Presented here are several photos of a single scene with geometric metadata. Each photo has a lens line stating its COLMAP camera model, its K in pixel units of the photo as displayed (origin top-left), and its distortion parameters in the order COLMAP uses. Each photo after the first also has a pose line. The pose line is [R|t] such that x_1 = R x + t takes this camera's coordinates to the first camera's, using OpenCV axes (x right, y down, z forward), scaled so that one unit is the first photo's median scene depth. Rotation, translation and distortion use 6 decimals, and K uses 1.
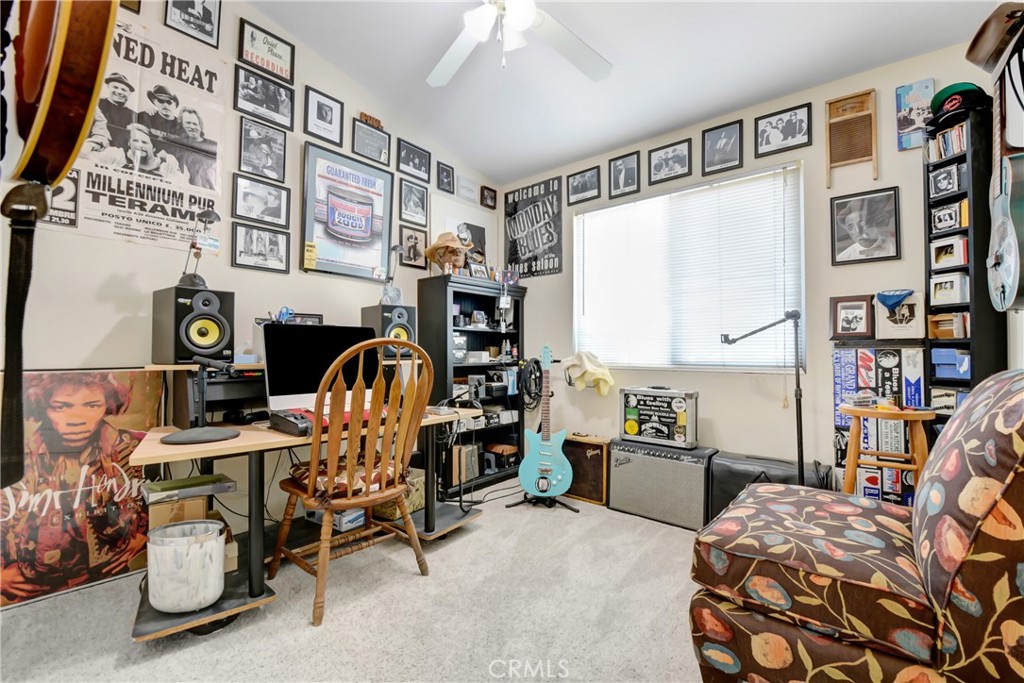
lens RADIAL K [[442.5, 0, 528.6], [0, 442.5, 346.6], [0, 0, 1]] dist [0.001296, -0.009074]
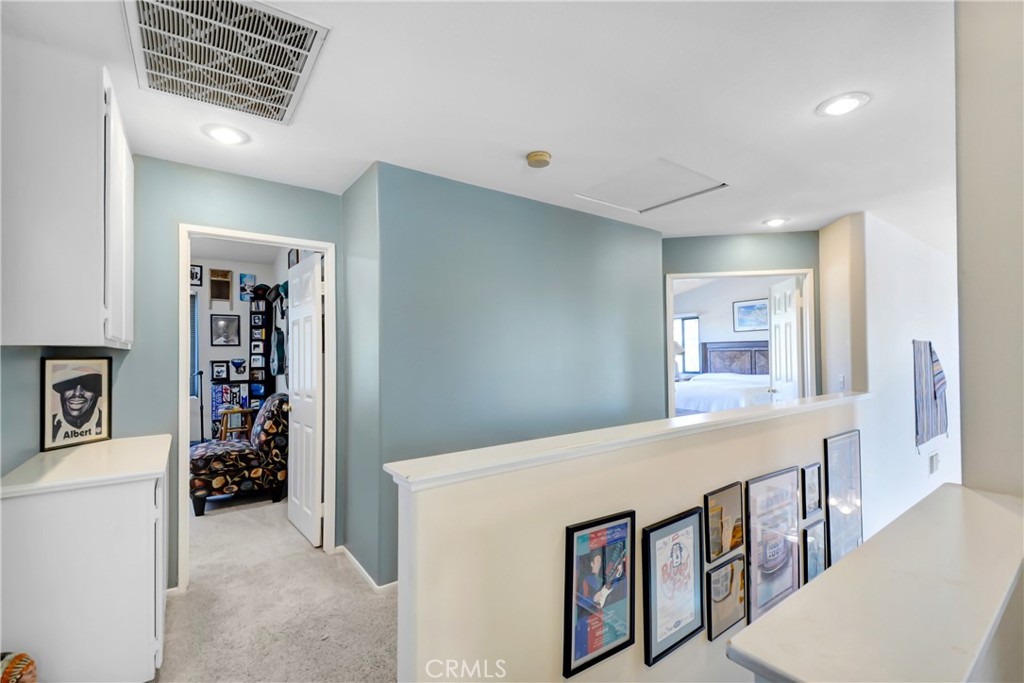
lens RADIAL K [[442.5, 0, 528.6], [0, 442.5, 346.6], [0, 0, 1]] dist [0.001296, -0.009074]
pose [[0.227705, 0.018833, 0.973548, -1.205855], [-0.004016, 0.999823, -0.018402, -0.169185], [-0.973722, 0.000280, 0.227740, -1.138691]]
